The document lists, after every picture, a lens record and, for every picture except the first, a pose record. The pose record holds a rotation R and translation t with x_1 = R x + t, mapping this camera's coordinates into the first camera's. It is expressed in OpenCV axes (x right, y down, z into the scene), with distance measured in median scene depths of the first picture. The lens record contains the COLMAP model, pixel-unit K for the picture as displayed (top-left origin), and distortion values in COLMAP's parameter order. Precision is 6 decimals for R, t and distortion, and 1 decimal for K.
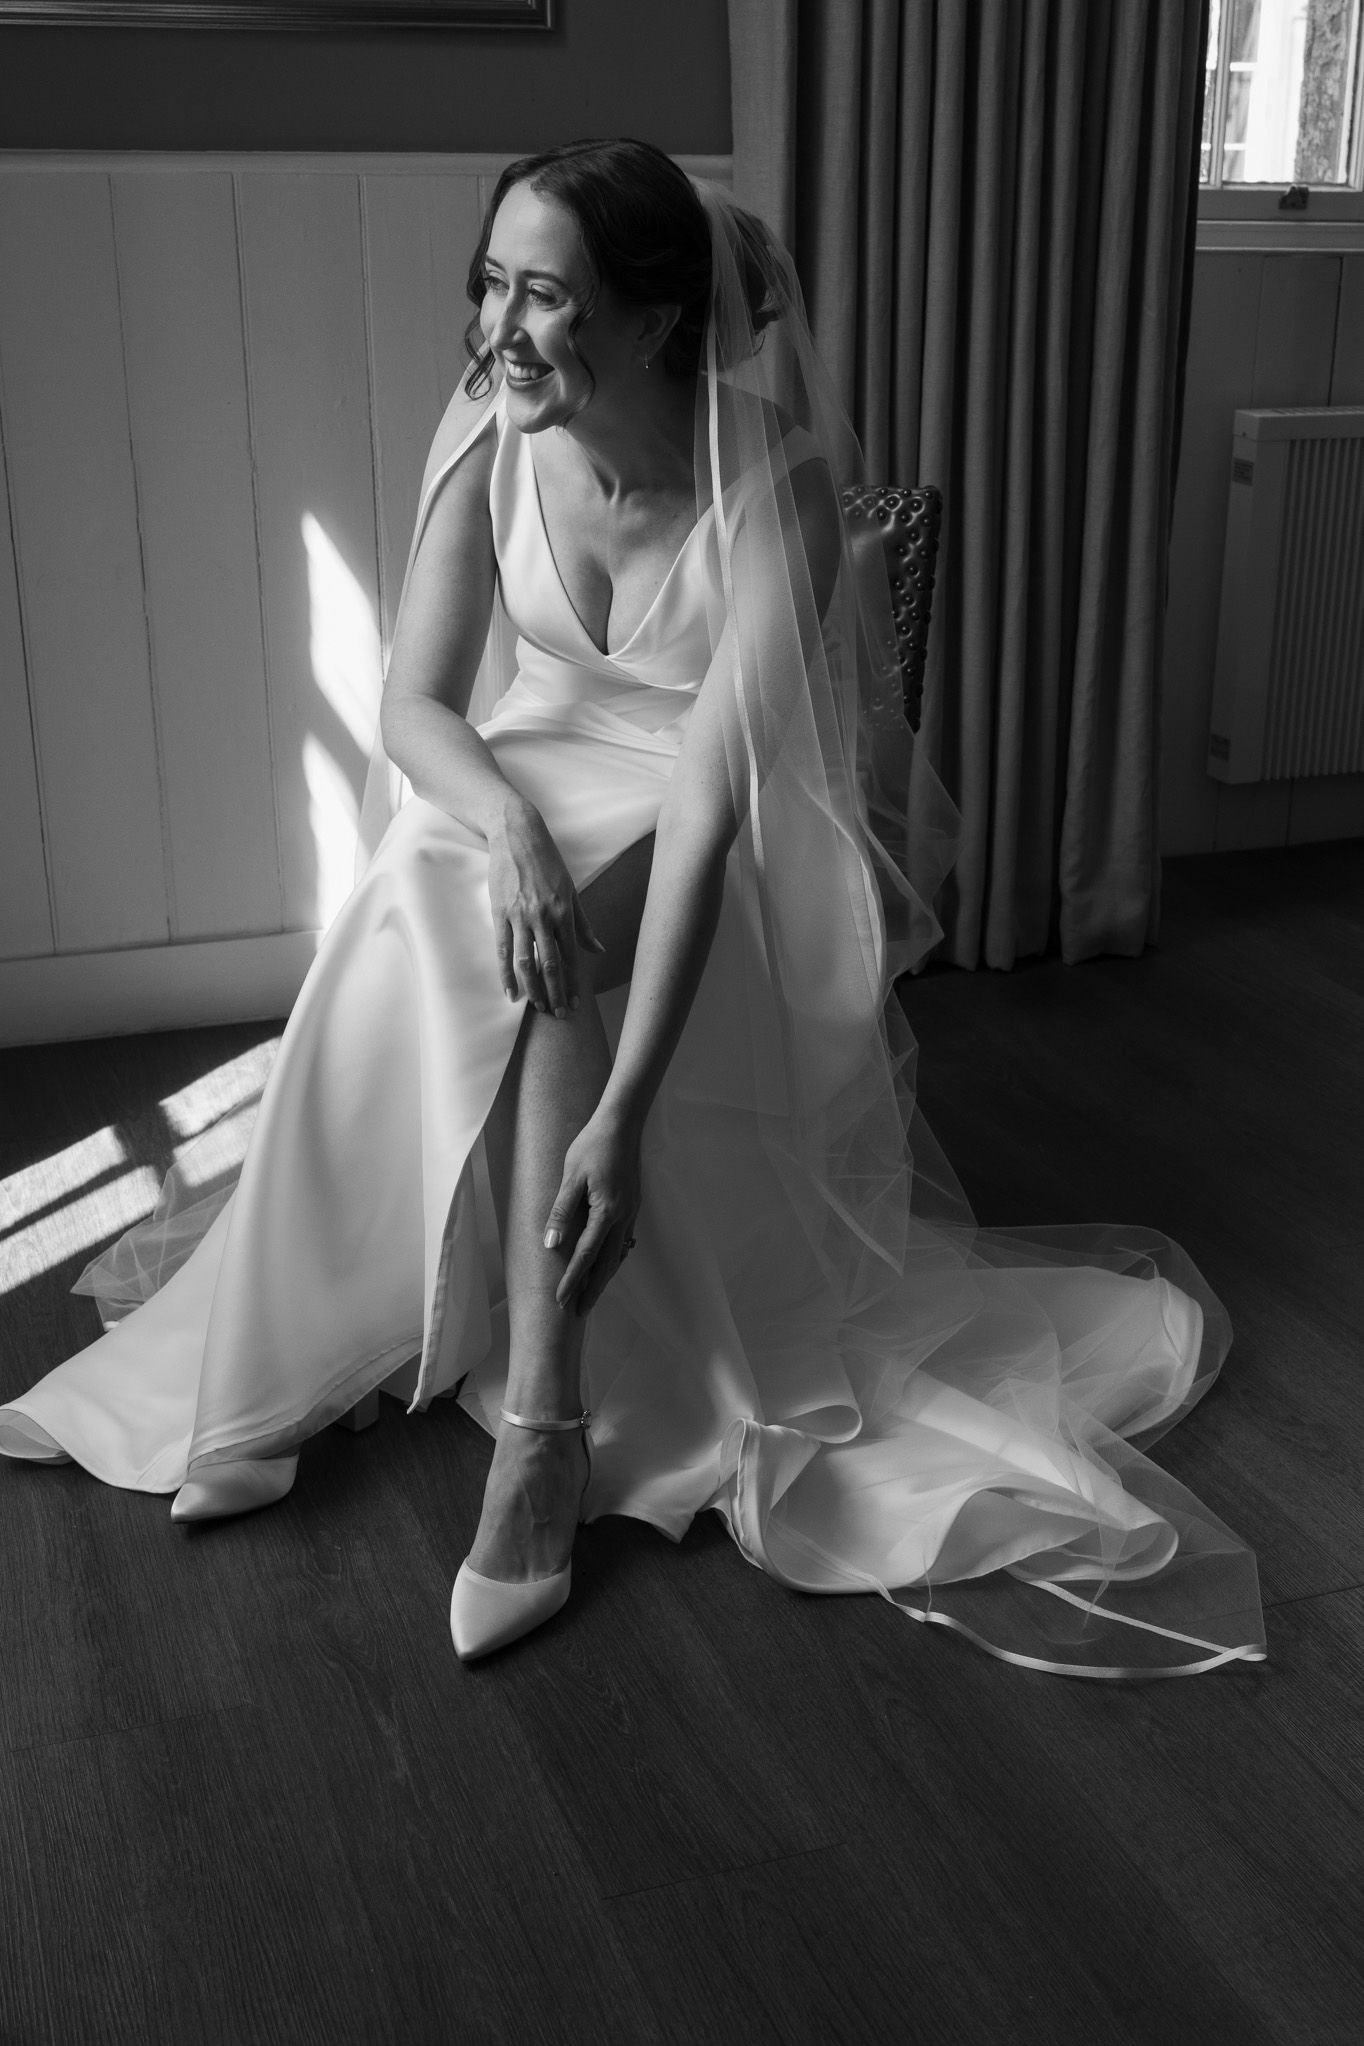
lens RADIAL K [[2331.3, 0, 680.6], [0, 2331.3, 1023.0], [0, 0, 1]] dist [0.007335, 0.000000]
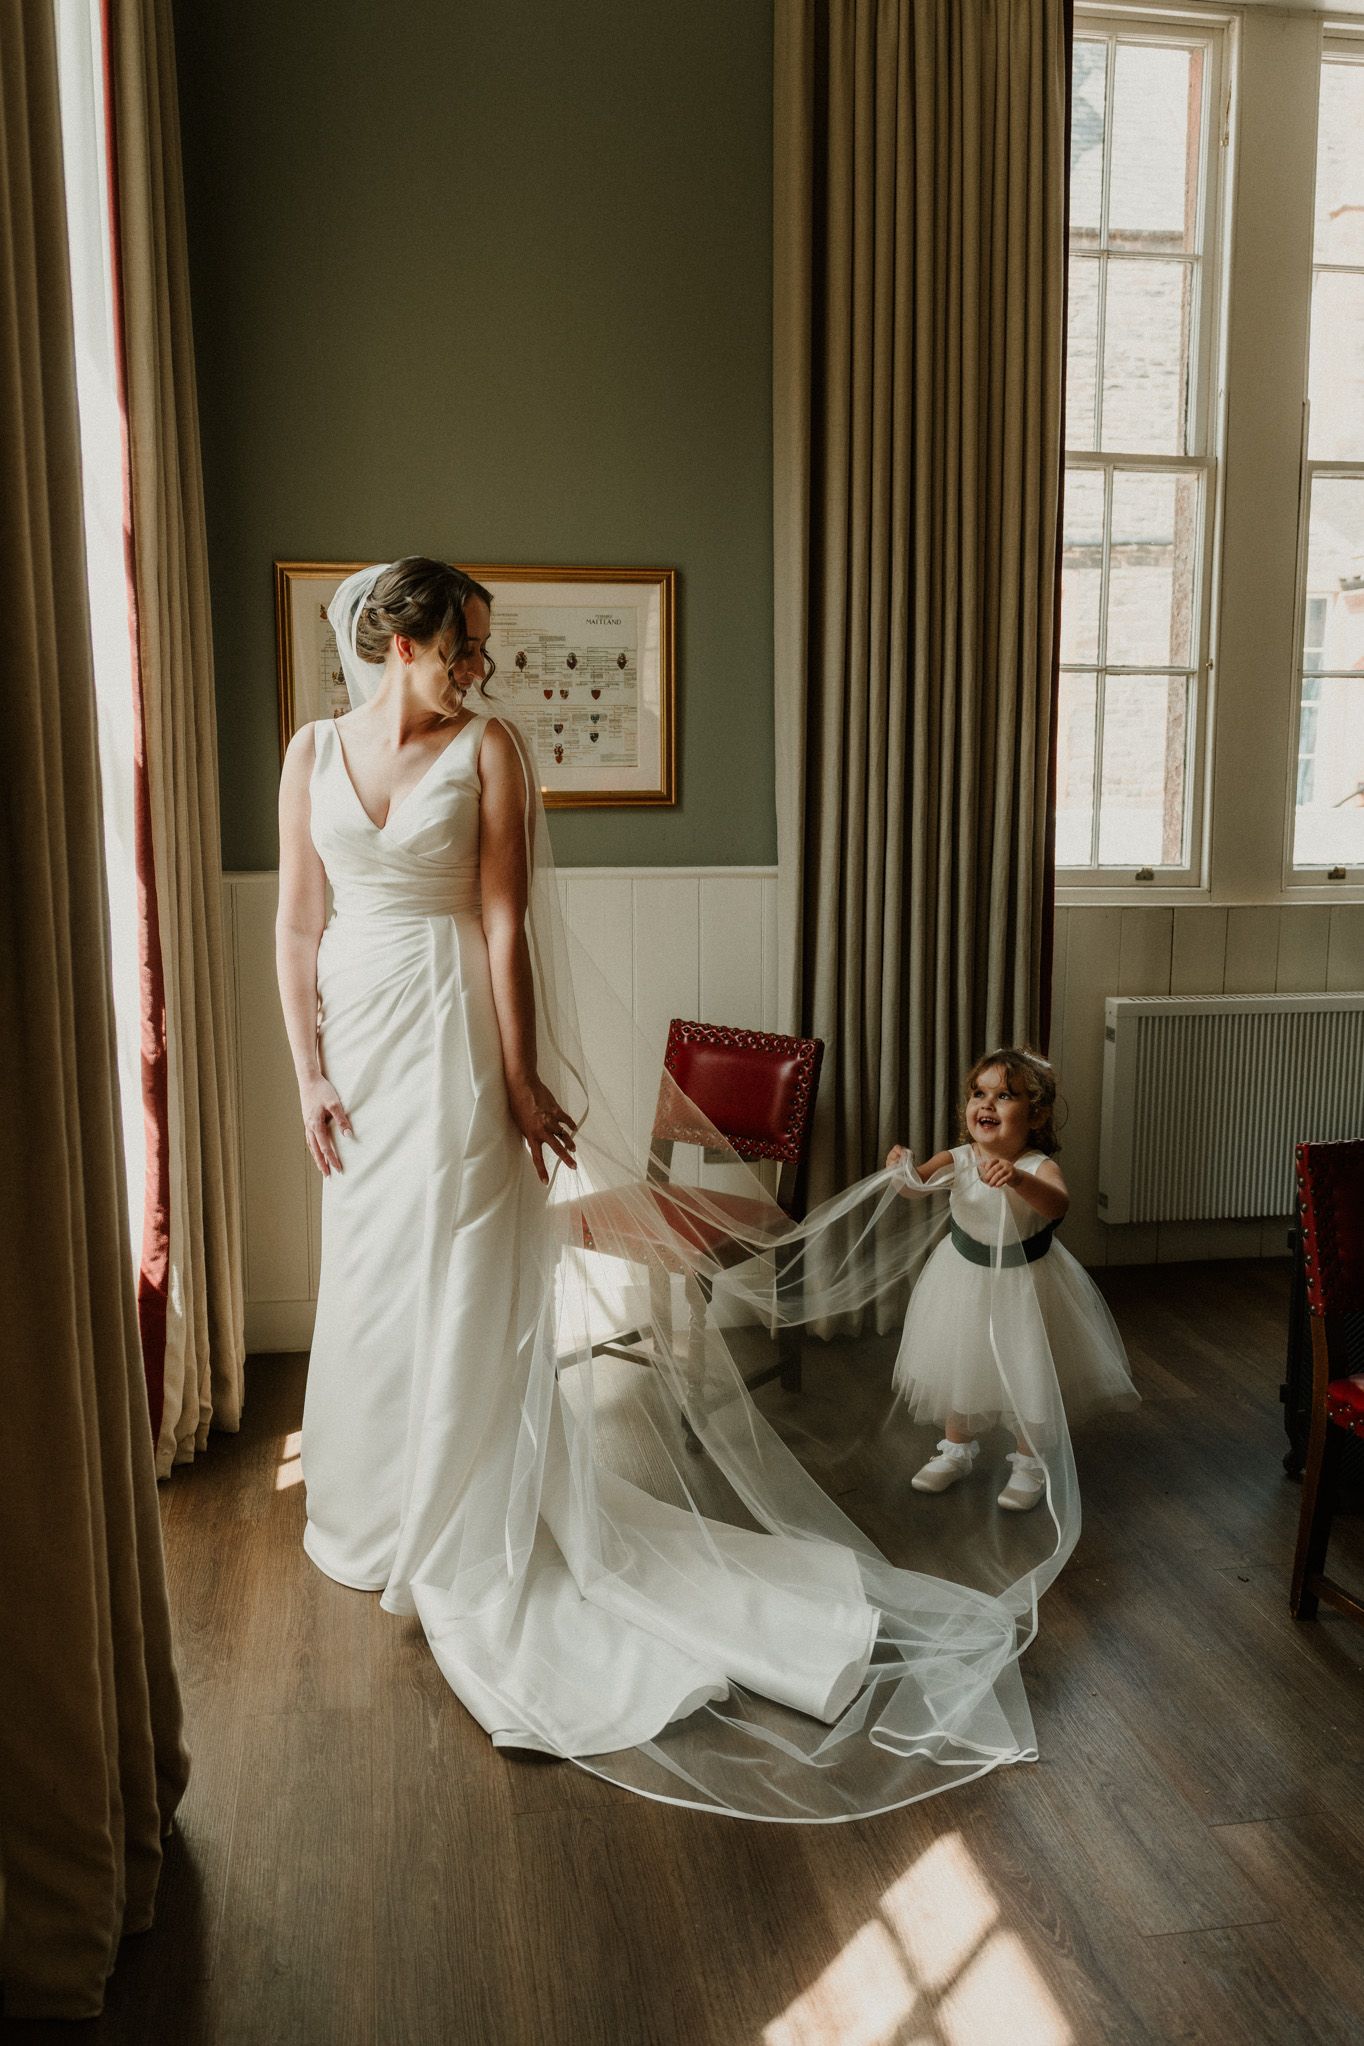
lens RADIAL K [[1680.6, 0, 681.1], [0, 1680.6, 1010.5], [0, 0, 1]] dist [-0.006003, 0.011574]
pose [[0.986979, 0.022259, -0.159303, 0.131172], [-0.052752, 0.980397, -0.189839, -0.011661], [0.151955, 0.195770, 0.968805, -0.200582]]
